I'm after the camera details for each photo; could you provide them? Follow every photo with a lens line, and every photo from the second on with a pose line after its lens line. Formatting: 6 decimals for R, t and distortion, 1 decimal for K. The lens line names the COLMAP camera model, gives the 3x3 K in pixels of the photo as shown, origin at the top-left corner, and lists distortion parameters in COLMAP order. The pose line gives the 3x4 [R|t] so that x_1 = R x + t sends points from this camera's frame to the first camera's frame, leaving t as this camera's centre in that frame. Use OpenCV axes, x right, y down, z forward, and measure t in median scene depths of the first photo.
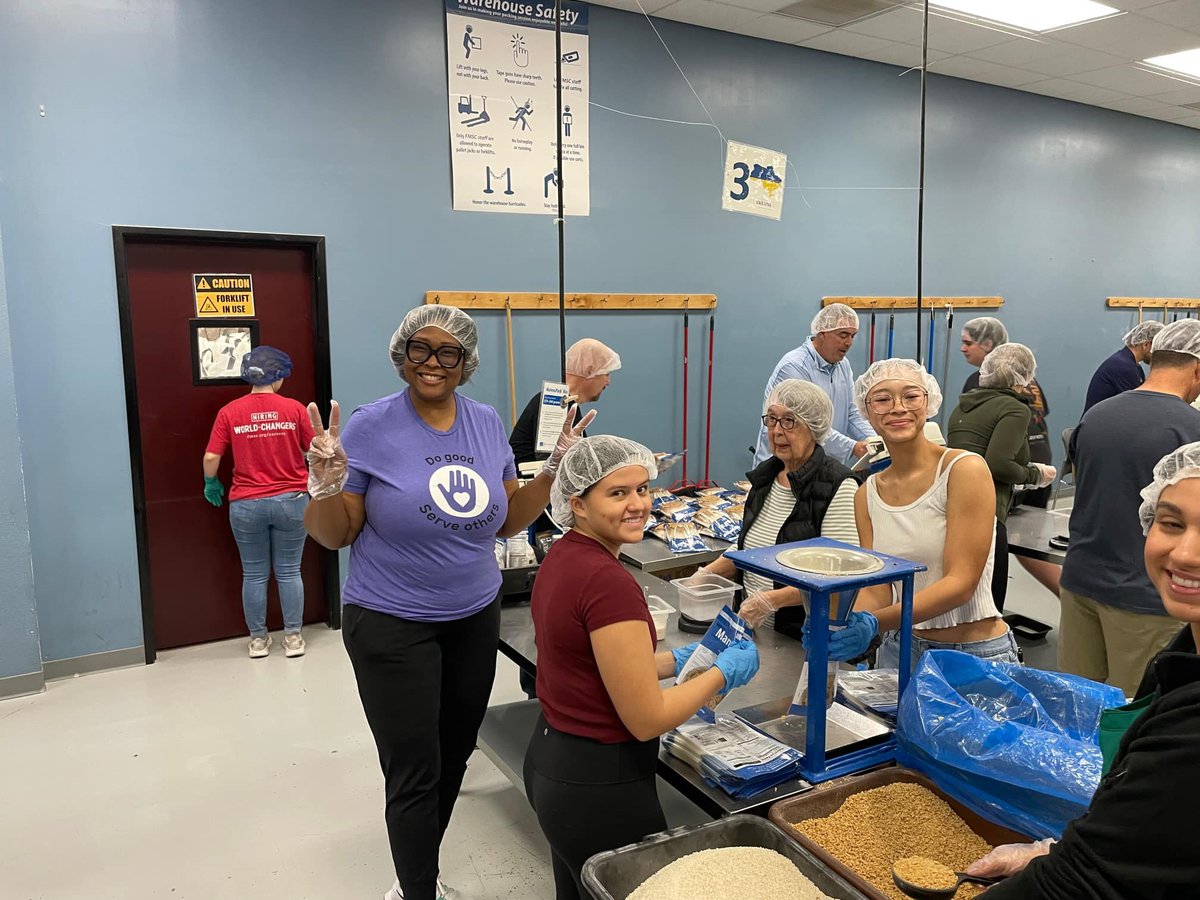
lens RADIAL K [[906.4, 0, 599.0], [0, 906.4, 440.0], [0, 0, 1]] dist [0.006820, -0.032187]
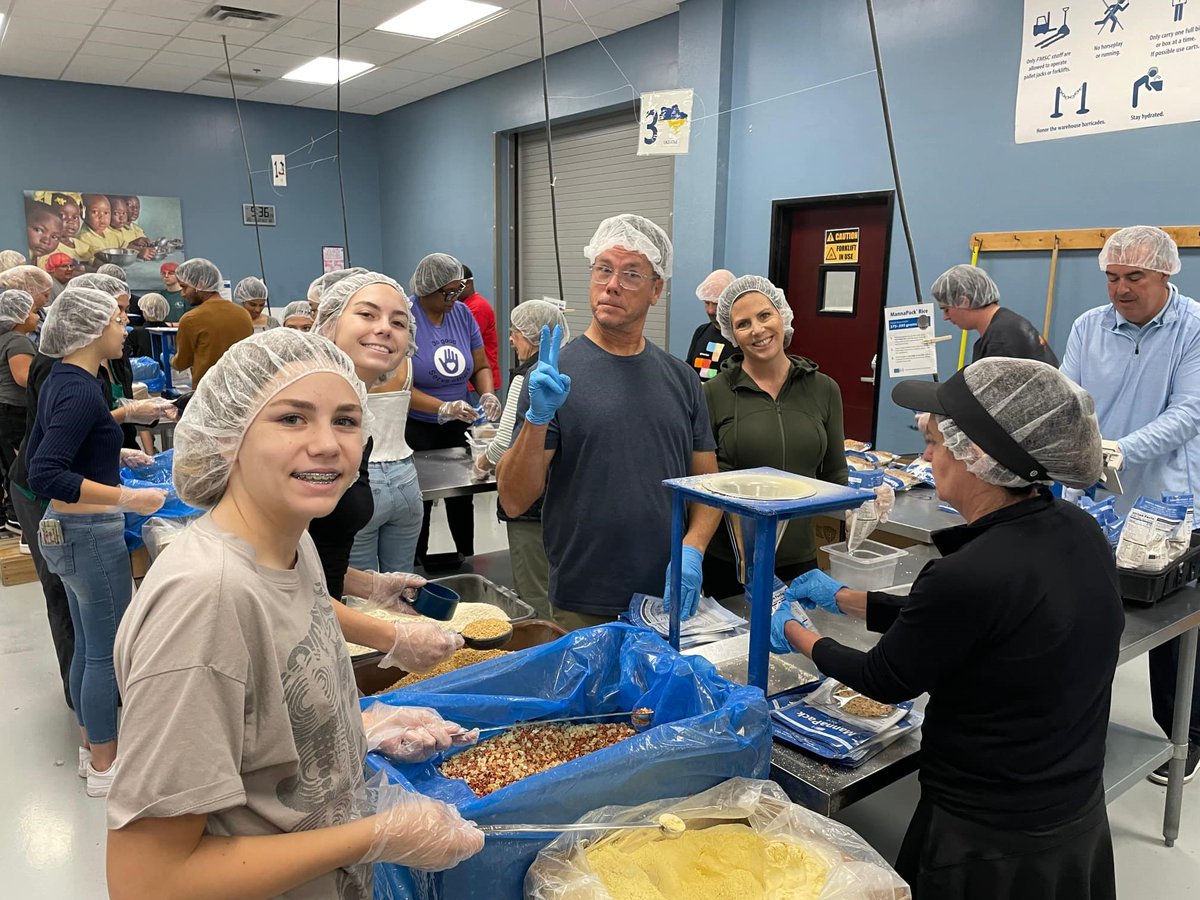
lens RADIAL K [[906.4, 0, 598.8], [0, 906.4, 459.6], [0, 0, 1]] dist [0.006820, -0.032187]
pose [[0.148202, 0.187893, -0.970944, 0.814518], [-0.129882, 0.976980, 0.169236, -0.038615], [0.980391, 0.101028, 0.169194, 0.484438]]
